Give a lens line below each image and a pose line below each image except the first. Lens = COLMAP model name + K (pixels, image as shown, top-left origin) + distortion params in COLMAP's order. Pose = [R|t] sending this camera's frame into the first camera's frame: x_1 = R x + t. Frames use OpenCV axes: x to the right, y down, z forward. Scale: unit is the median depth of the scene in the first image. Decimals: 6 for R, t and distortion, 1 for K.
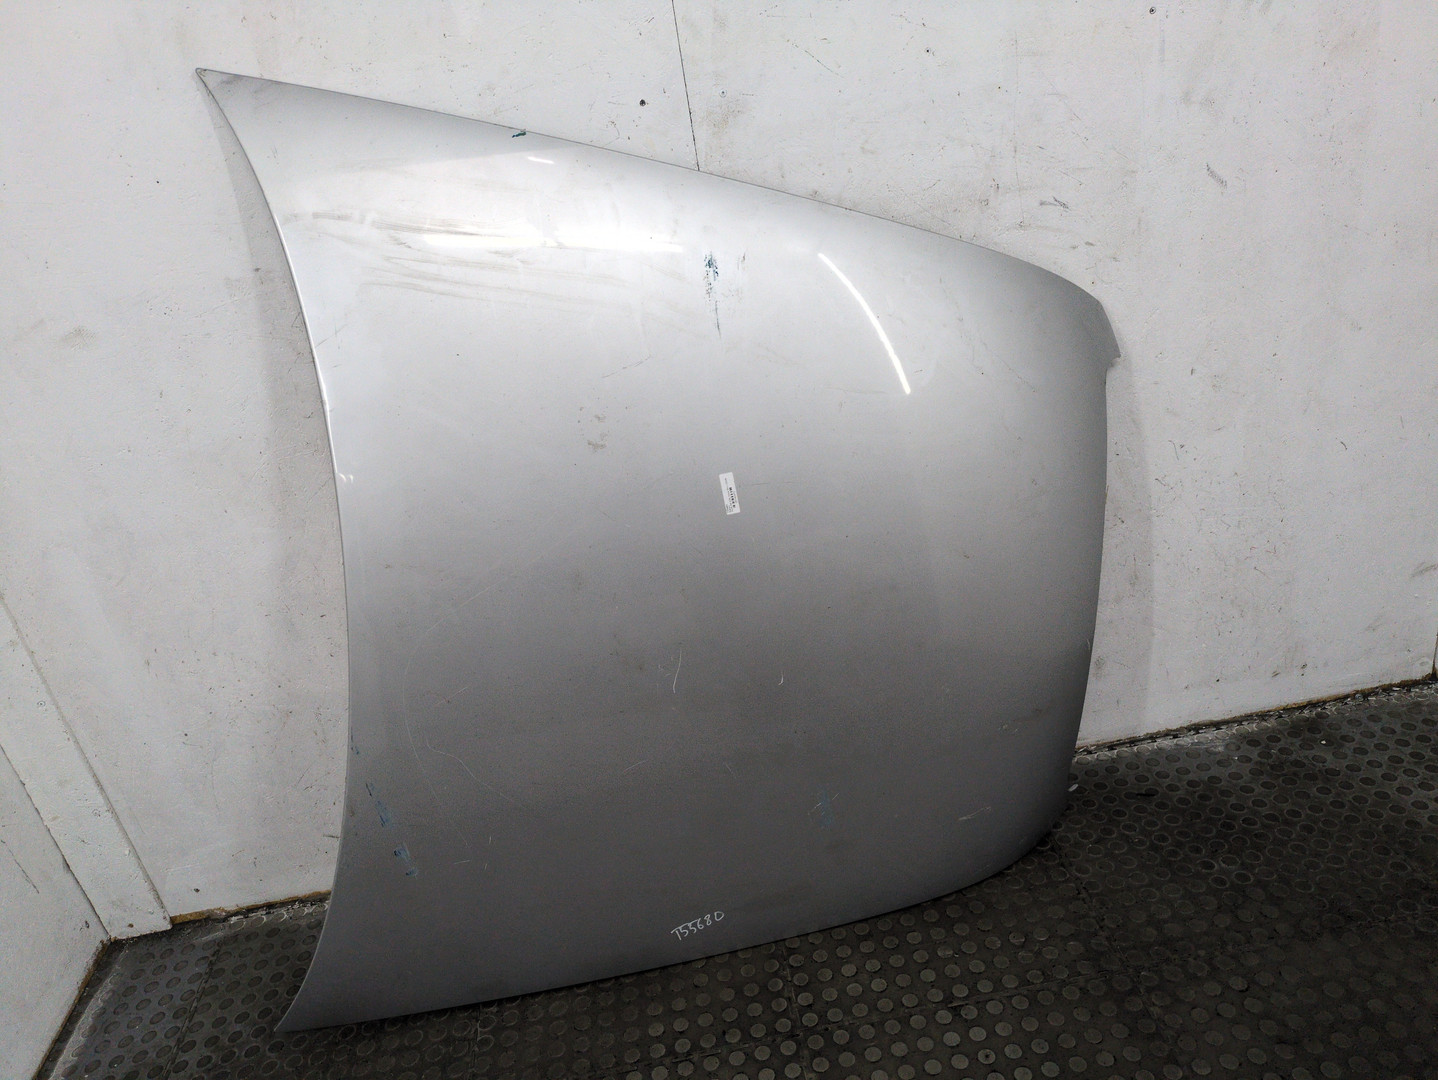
lens RADIAL K [[1080.4, 0, 733.5], [0, 1080.4, 563.7], [0, 0, 1]] dist [0.024844, -0.018026]
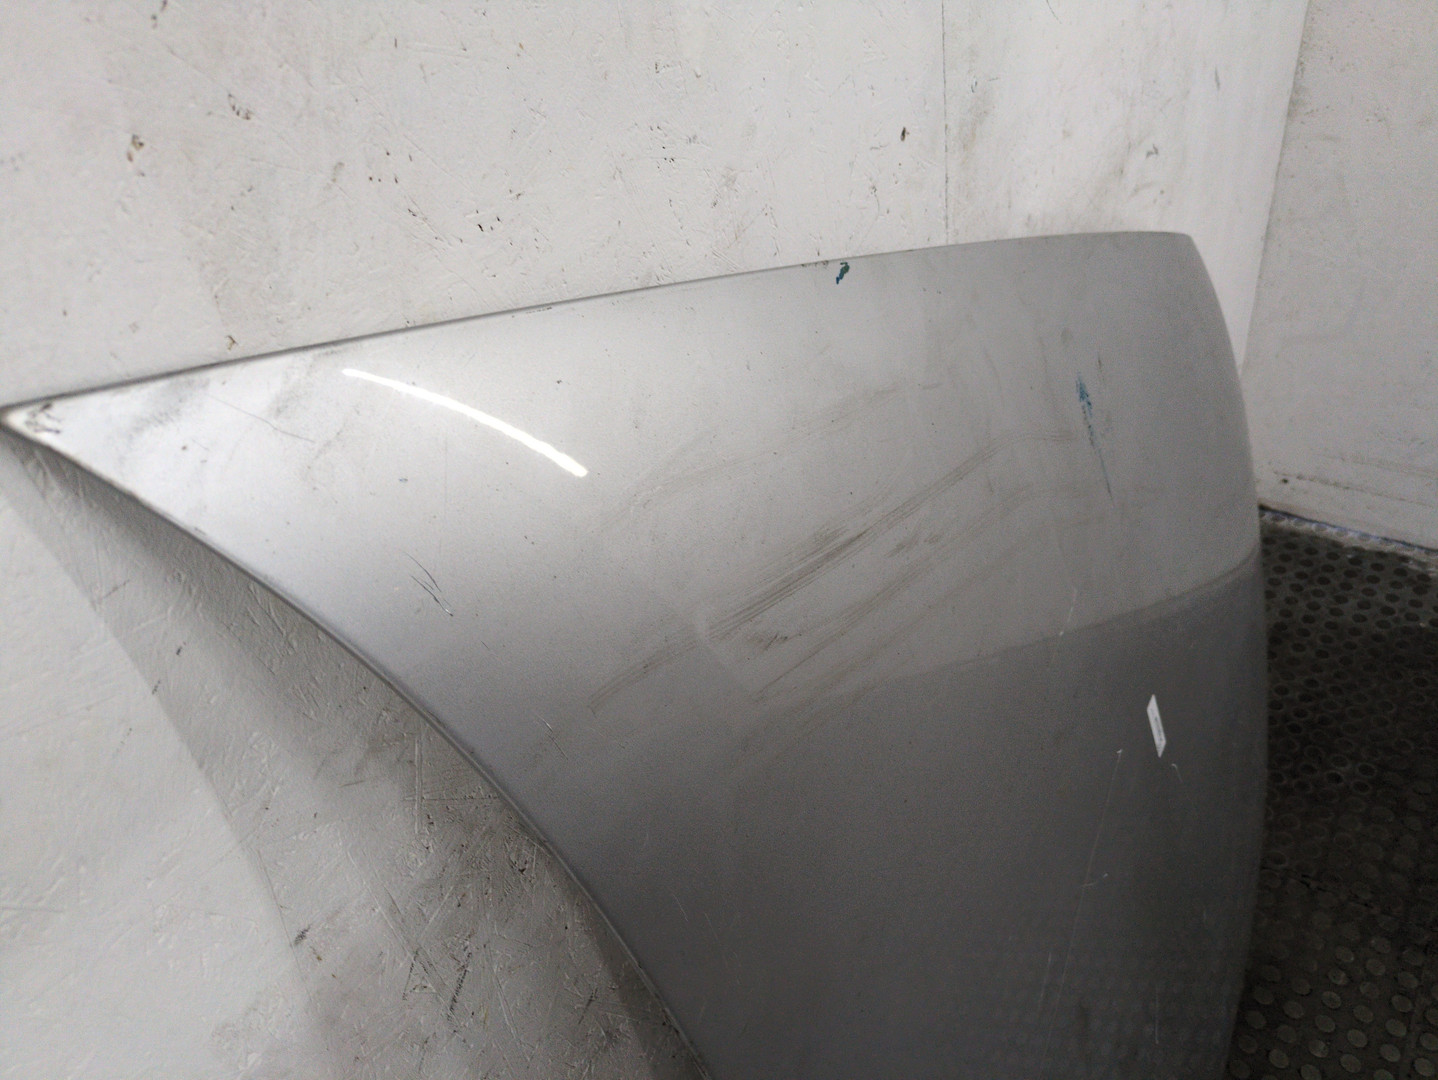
lens RADIAL K [[1080.4, 0, 720.0], [0, 1080.4, 547.4], [0, 0, 1]] dist [0.024844, -0.018026]
pose [[0.665970, -0.435138, 0.605920, -0.414572], [0.384316, 0.896294, 0.221265, -0.322076], [-0.639363, 0.085509, 0.764135, 0.564622]]
